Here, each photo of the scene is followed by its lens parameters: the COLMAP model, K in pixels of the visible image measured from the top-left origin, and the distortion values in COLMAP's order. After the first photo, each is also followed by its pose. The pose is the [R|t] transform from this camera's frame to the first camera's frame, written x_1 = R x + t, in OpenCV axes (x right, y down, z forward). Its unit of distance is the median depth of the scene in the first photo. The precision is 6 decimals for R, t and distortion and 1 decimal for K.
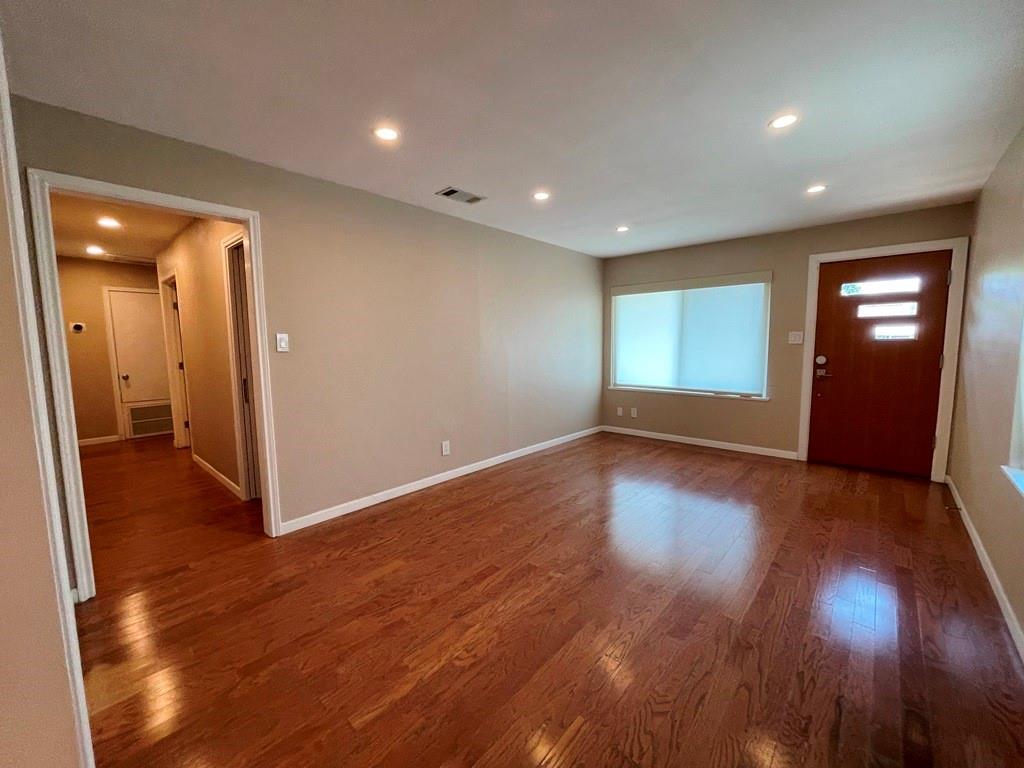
lens RADIAL K [[415.9, 0, 511.9], [0, 415.9, 385.0], [0, 0, 1]] dist [-0.003728, 0.001974]
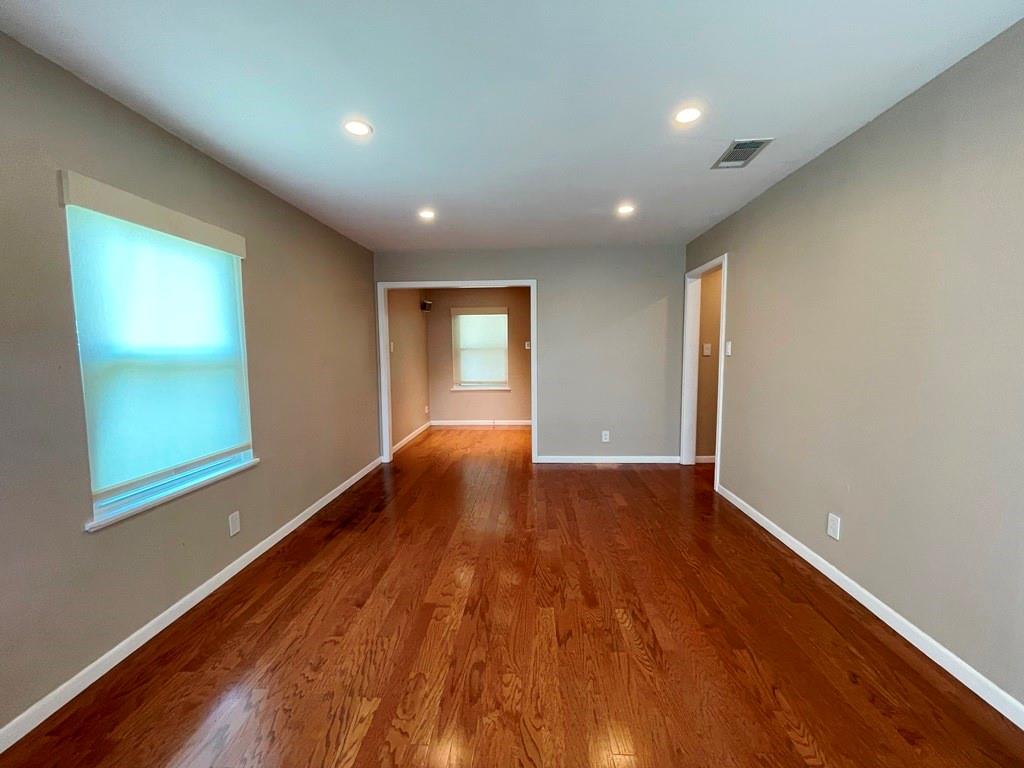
lens RADIAL K [[415.9, 0, 511.5], [0, 415.9, 383.7], [0, 0, 1]] dist [-0.003728, 0.001974]
pose [[-0.779043, 0.073961, -0.622592, 0.521026], [-0.046119, 0.983567, 0.174552, -0.124447], [0.625271, 0.164697, -0.762831, 1.047368]]
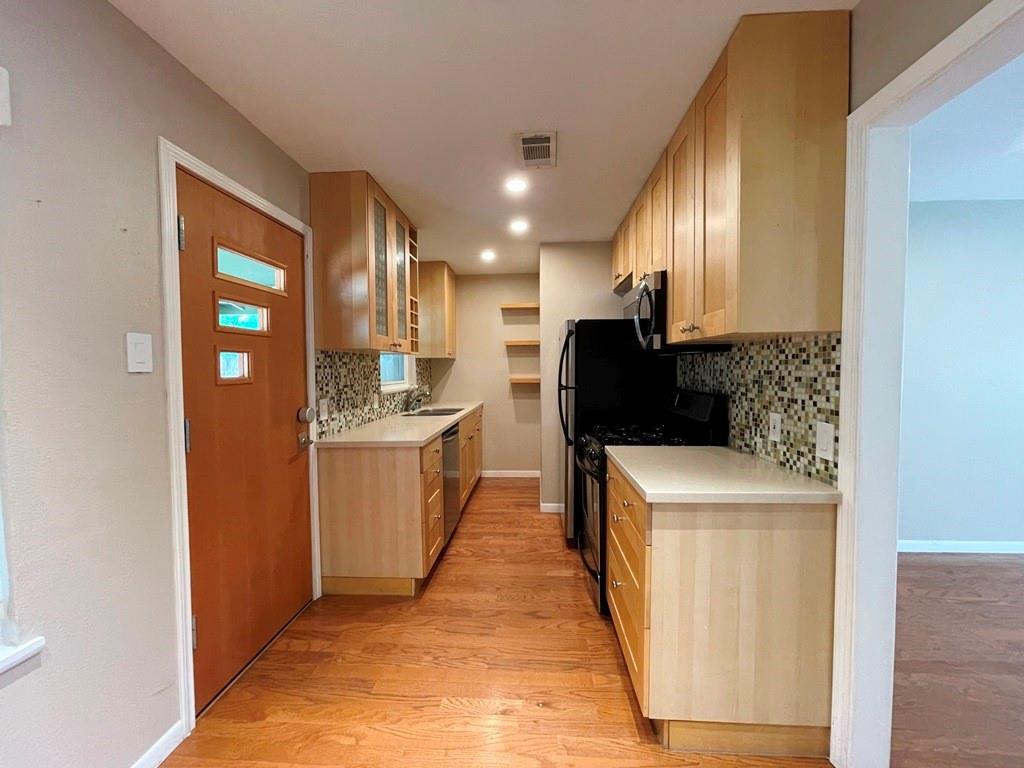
lens RADIAL K [[415.9, 0, 510.8], [0, 415.9, 383.4], [0, 0, 1]] dist [-0.003728, 0.001974]
pose [[0.622703, 0.039145, -0.781478, -0.174325], [-0.084308, 0.996290, -0.017273, 0.019070], [0.777903, 0.076641, 0.623693, -0.213242]]
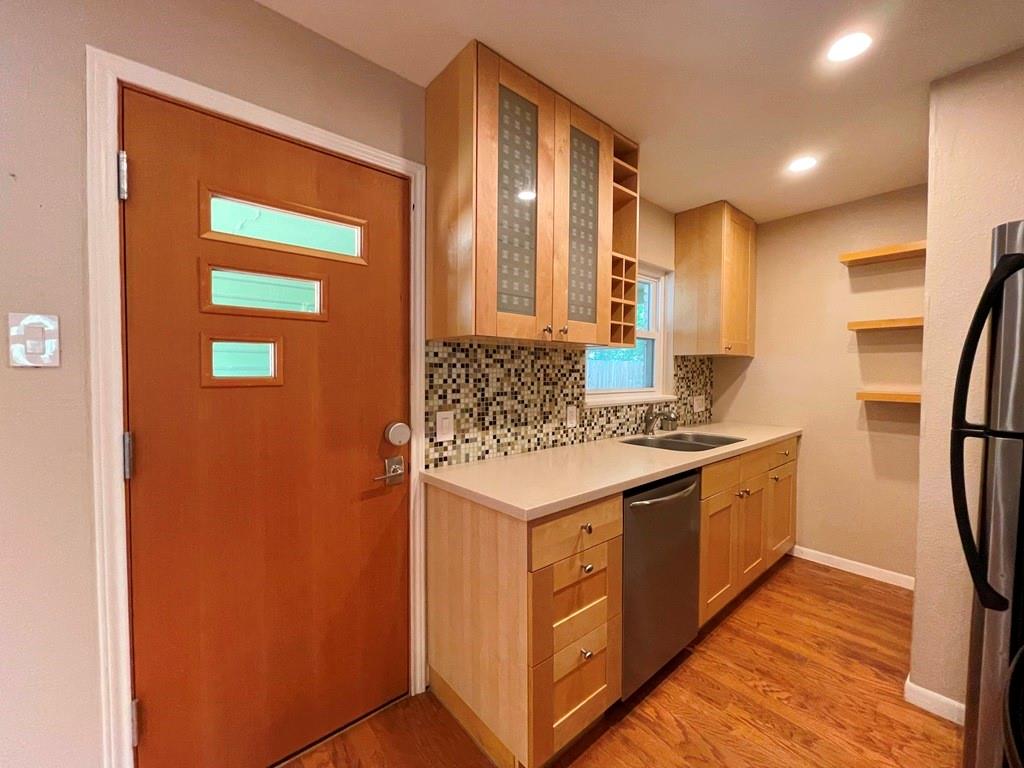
lens RADIAL K [[415.9, 0, 509.8], [0, 415.9, 383.6], [0, 0, 1]] dist [-0.003728, 0.001974]
pose [[-0.124681, 0.044107, -0.991216, -0.402733], [-0.110286, 0.992205, 0.058023, -0.005194], [0.986048, 0.116552, -0.118845, 0.062091]]
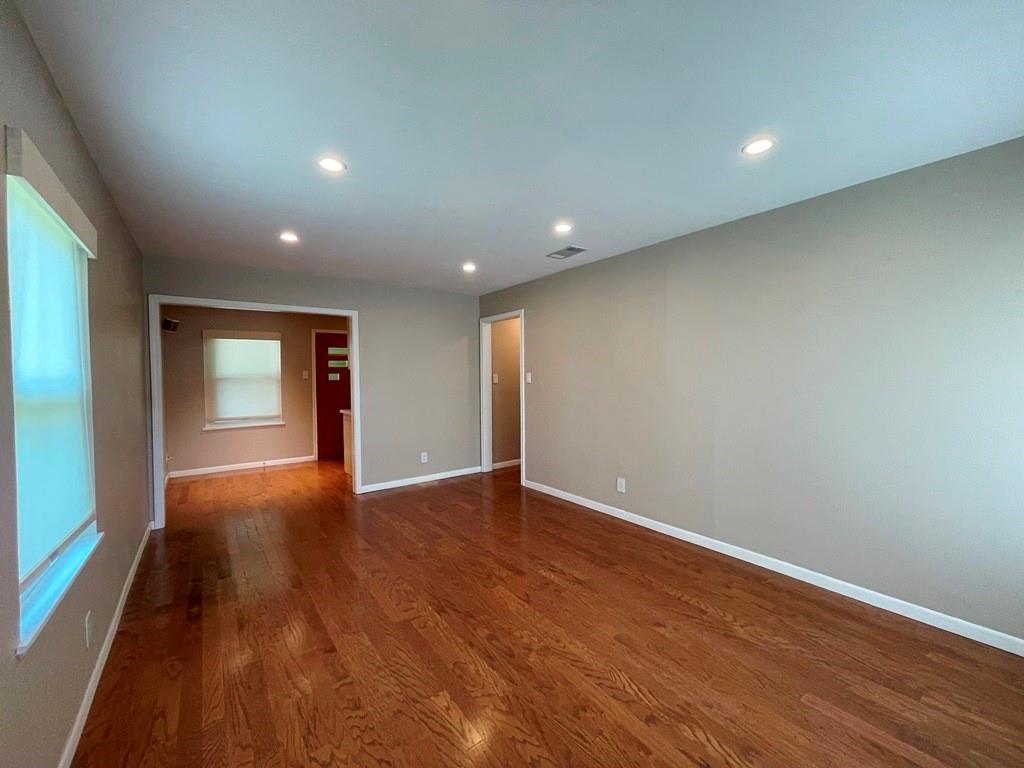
lens RADIAL K [[415.9, 0, 511.4], [0, 415.9, 383.6], [0, 0, 1]] dist [-0.003728, 0.001974]
pose [[-0.203681, 0.035997, -0.978375, 0.790832], [-0.090813, 0.994321, 0.055490, -0.111672], [0.974816, 0.100151, -0.199256, 0.849333]]
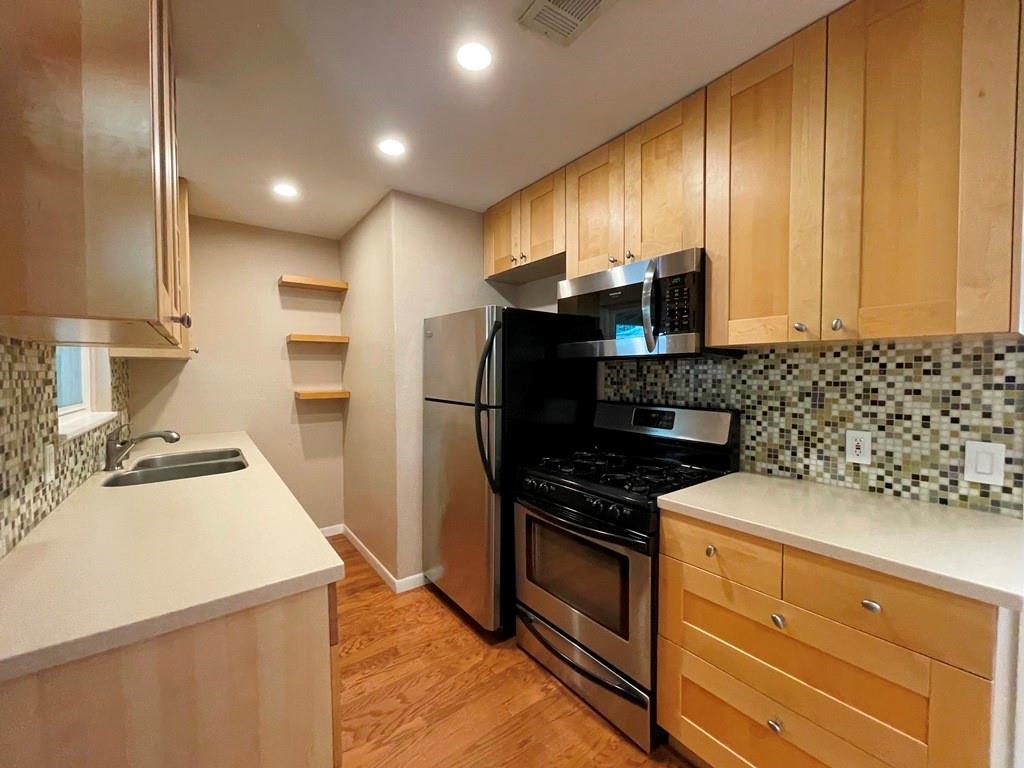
lens RADIAL K [[415.9, 0, 513.1], [0, 415.9, 383.3], [0, 0, 1]] dist [-0.003728, 0.001974]
pose [[0.980956, 0.015114, -0.193642, -0.553259], [-0.030313, 0.996665, -0.075766, 0.014427], [0.191851, 0.080193, 0.978142, -0.157969]]
